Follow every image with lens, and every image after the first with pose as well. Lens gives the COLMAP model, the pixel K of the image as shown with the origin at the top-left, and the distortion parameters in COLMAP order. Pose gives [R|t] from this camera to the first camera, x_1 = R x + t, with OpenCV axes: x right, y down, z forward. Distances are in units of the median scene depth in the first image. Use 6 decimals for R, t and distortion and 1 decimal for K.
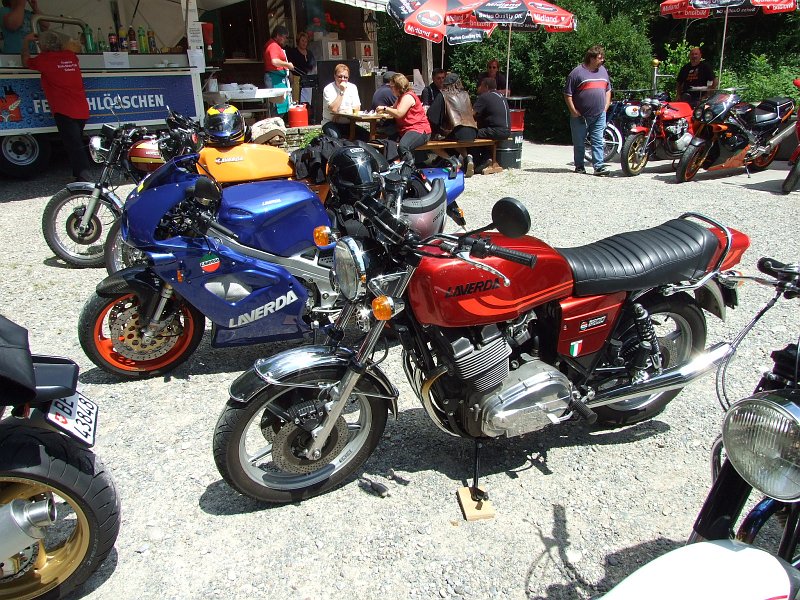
lens RADIAL K [[634.0, 0, 400.3], [0, 634.0, 300.8], [0, 0, 1]] dist [-0.068585, 0.061036]
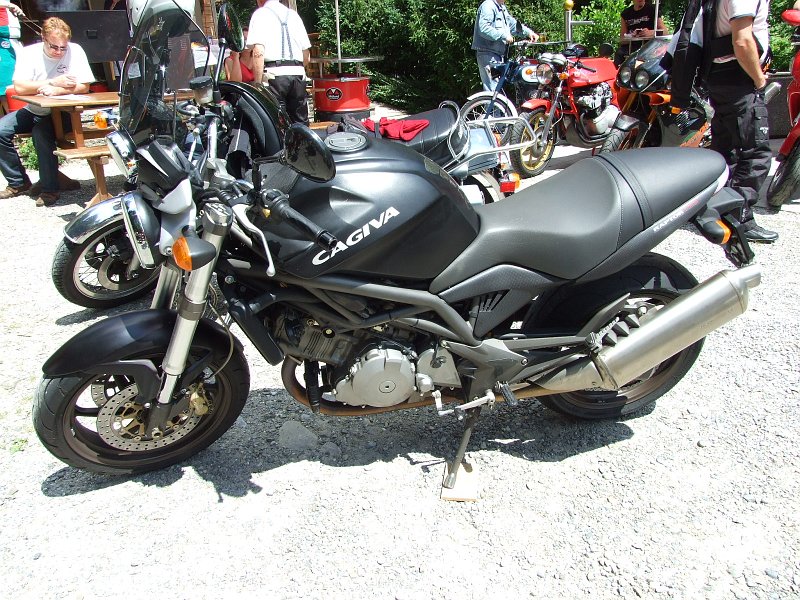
lens RADIAL K [[634.0, 0, 399.9], [0, 634.0, 299.2], [0, 0, 1]] dist [-0.068585, 0.061036]
pose [[0.995531, -0.059100, 0.073651, 0.184746], [0.055573, 0.997249, 0.049041, -0.114403], [-0.076347, -0.044729, 0.996078, 0.367344]]
